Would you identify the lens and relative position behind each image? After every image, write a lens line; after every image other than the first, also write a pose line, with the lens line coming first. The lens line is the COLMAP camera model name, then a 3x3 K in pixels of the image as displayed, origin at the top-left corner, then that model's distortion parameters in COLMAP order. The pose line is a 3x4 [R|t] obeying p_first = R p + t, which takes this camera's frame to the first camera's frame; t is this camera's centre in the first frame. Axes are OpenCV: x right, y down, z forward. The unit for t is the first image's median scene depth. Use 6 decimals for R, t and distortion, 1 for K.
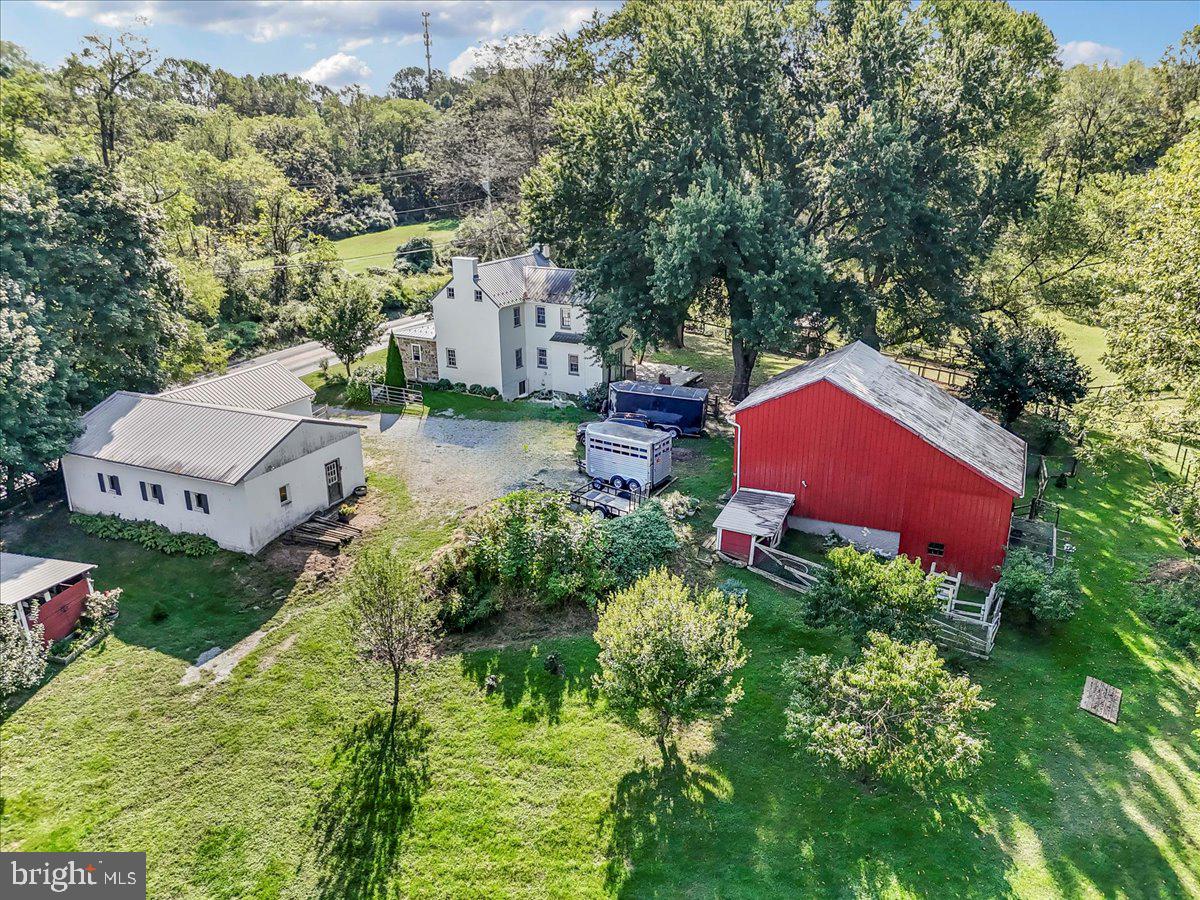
lens RADIAL K [[902.2, 0, 600.0], [0, 902.2, 450.0], [0, 0, 1]] dist [0.079670, -0.059073]
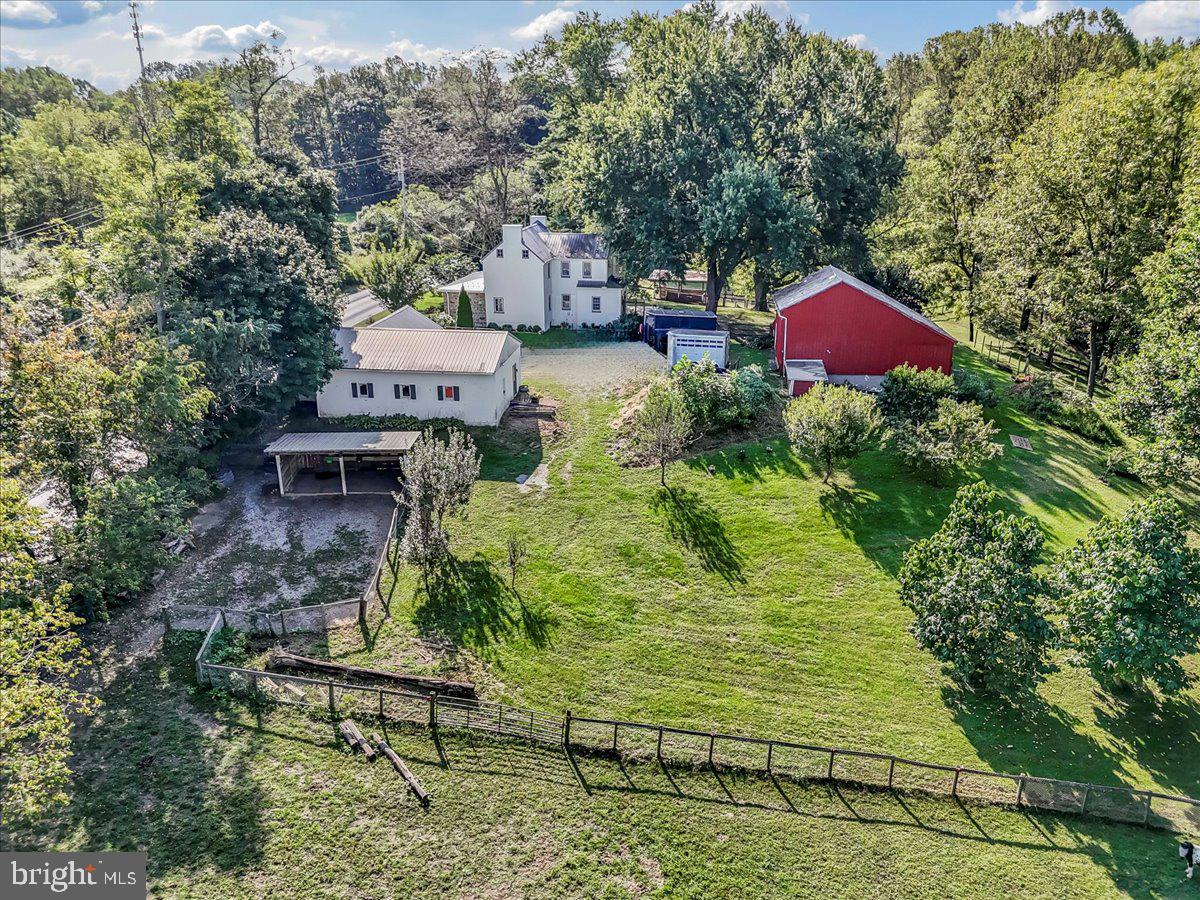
lens RADIAL K [[902.2, 0, 600.0], [0, 902.2, 450.0], [0, 0, 1]] dist [0.079670, -0.059073]
pose [[0.949621, -0.098224, 0.297609, -0.612095], [0.099032, 0.995007, 0.012403, 0.142384], [-0.297341, 0.017694, 0.954607, -0.368391]]
